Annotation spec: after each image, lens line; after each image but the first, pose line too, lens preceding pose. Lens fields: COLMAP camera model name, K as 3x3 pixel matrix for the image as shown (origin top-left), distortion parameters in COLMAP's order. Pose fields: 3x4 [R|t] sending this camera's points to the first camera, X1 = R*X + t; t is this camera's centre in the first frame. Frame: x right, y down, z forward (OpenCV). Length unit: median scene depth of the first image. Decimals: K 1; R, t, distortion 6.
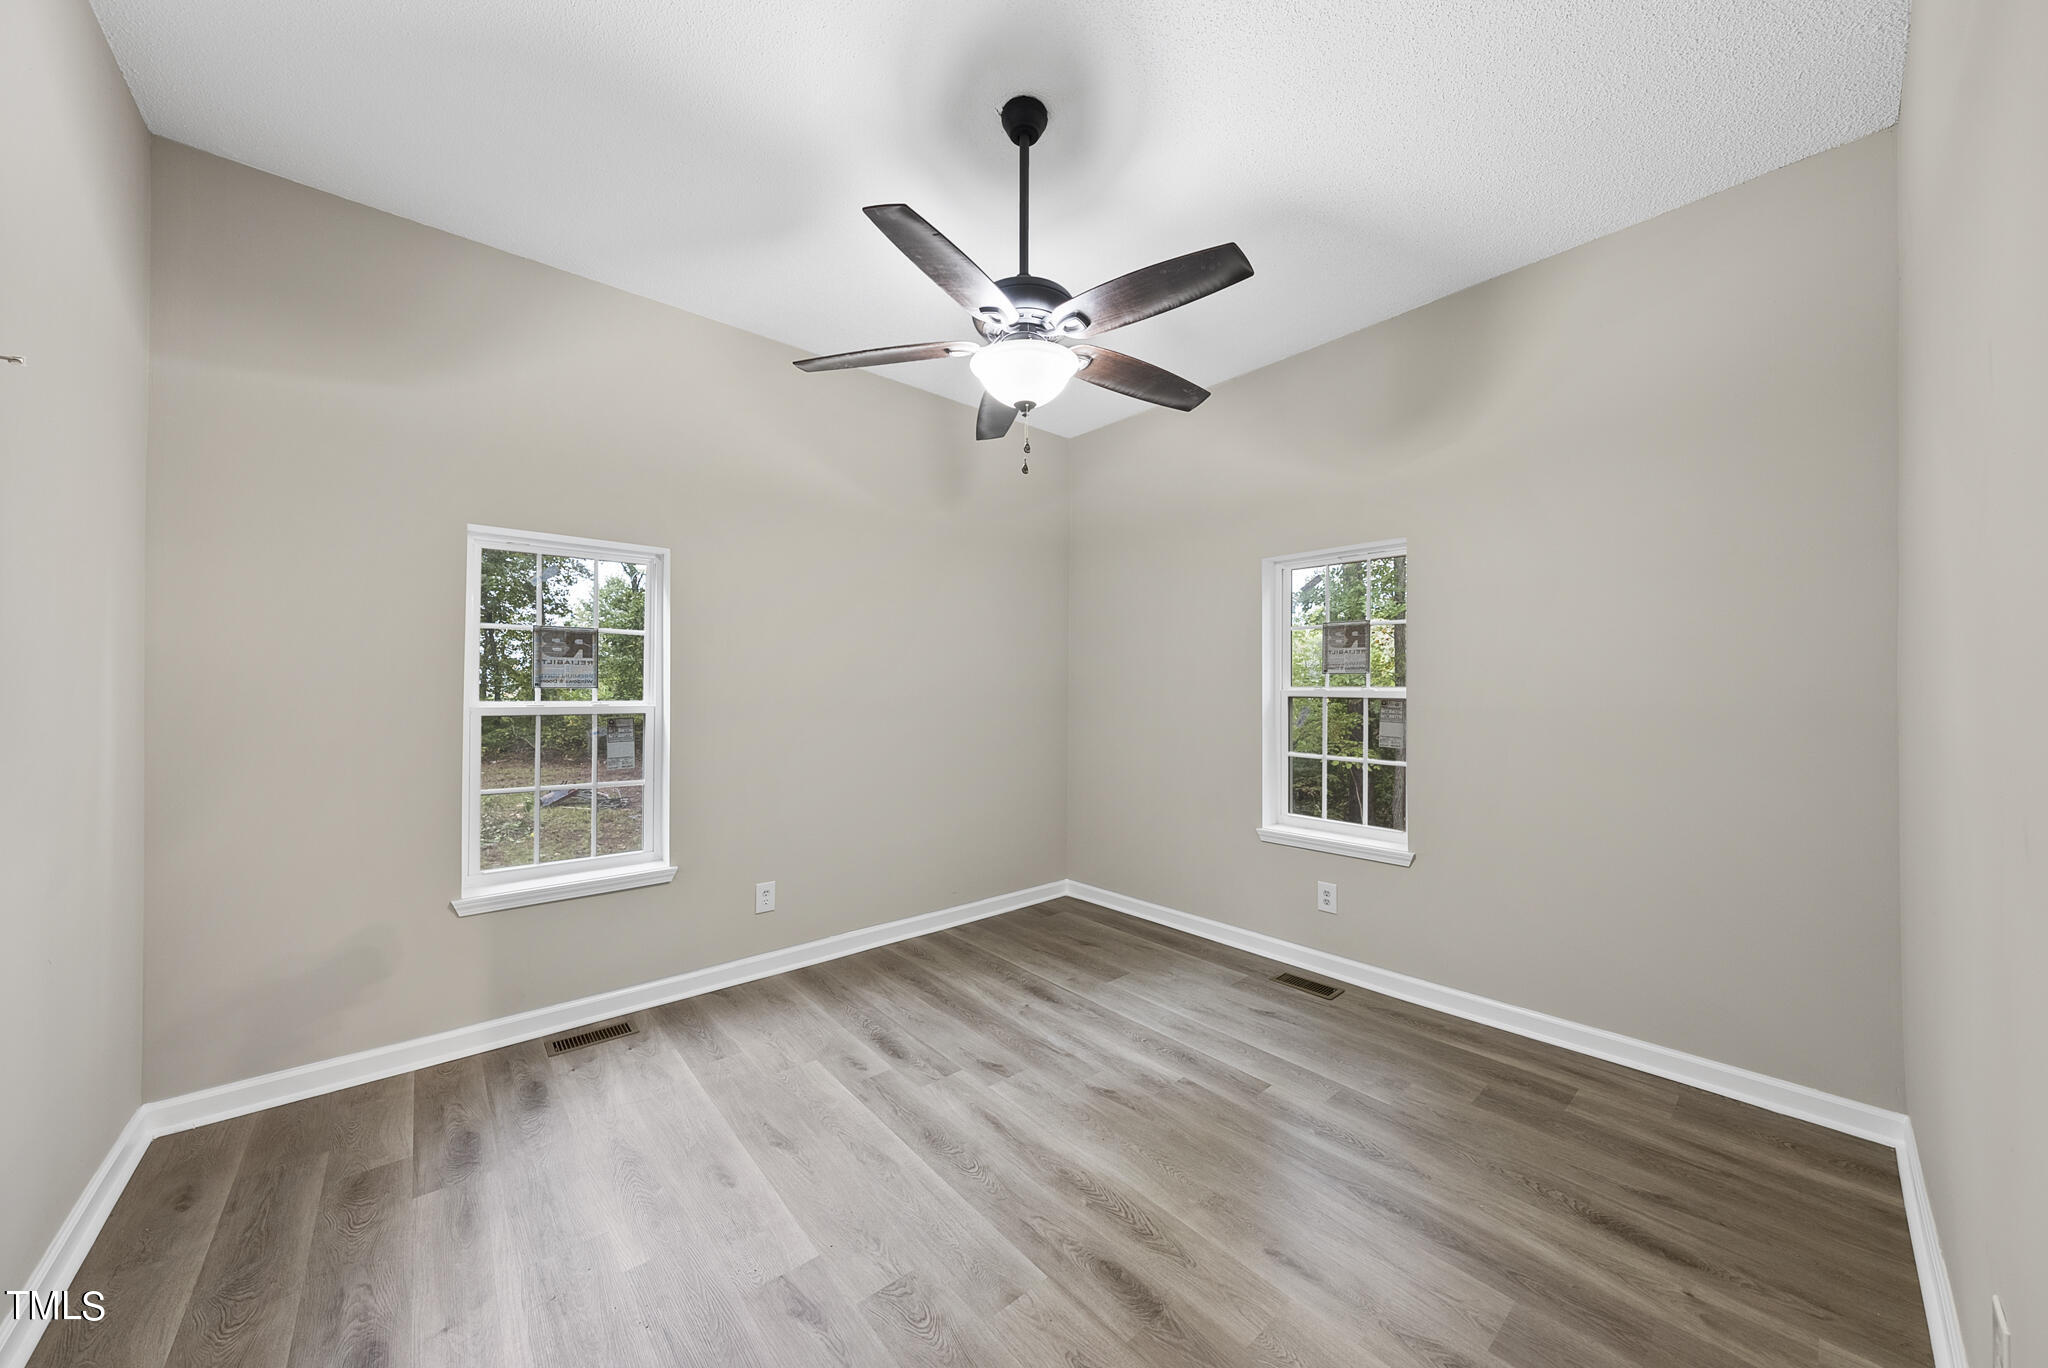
lens RADIAL K [[733.6, 0, 1020.5], [0, 733.6, 682.3], [0, 0, 1]] dist [-0.002939, -0.000285]
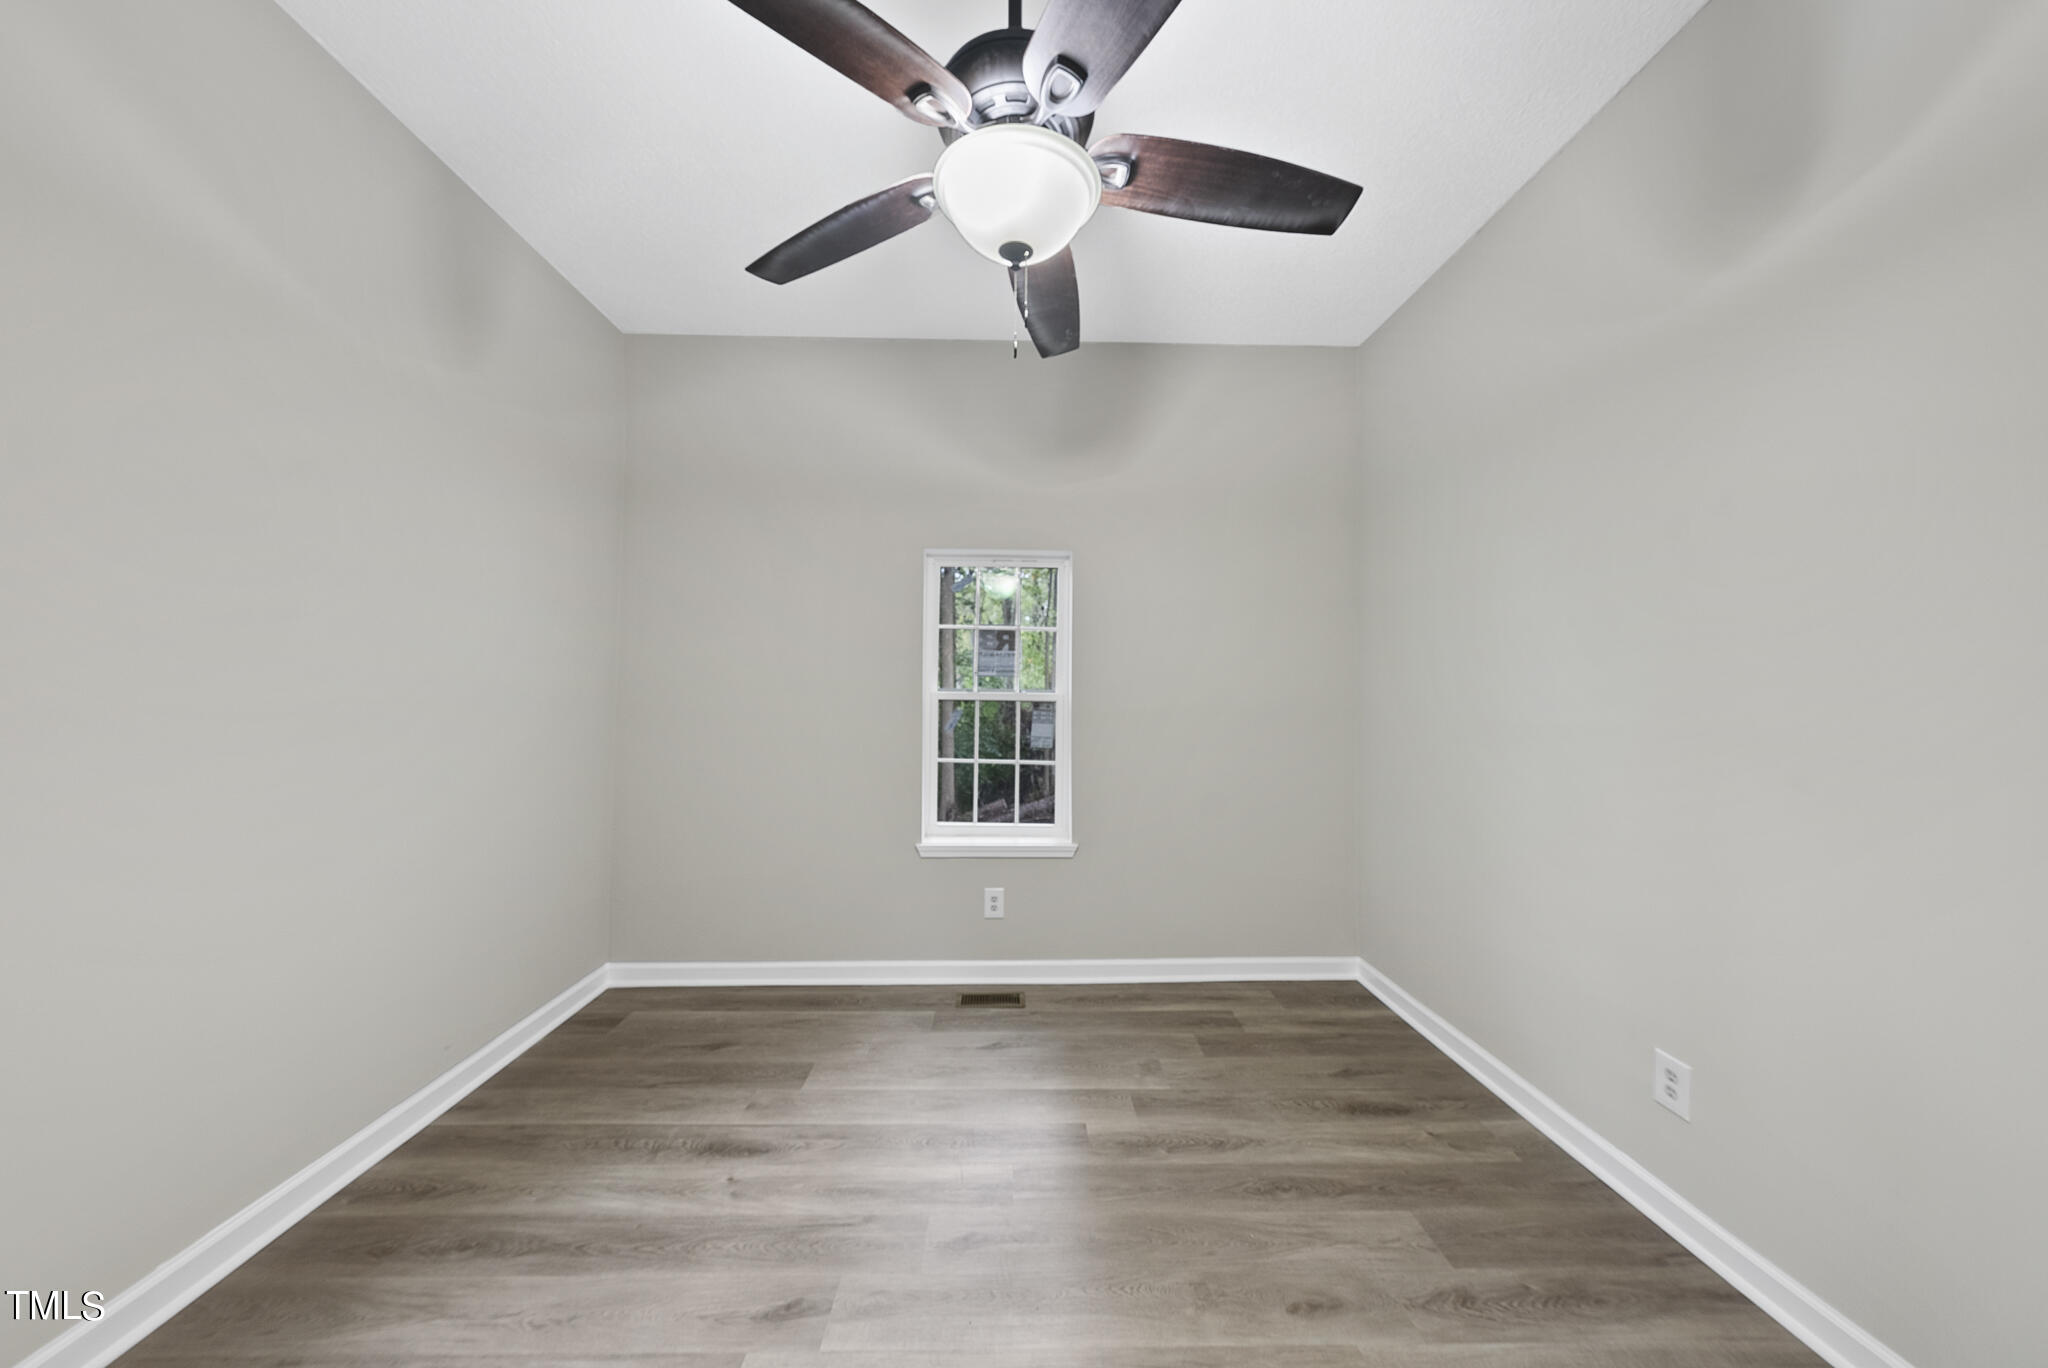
lens RADIAL K [[703.4, 0, 1024.0], [0, 703.4, 684.0], [0, 0, 1]] dist [0.003169, -0.000258]
pose [[0.618244, 0.014526, 0.785852, -0.311222], [-0.014308, 0.999872, -0.007225, 0.005381], [-0.785856, -0.006777, 0.618373, 0.397516]]
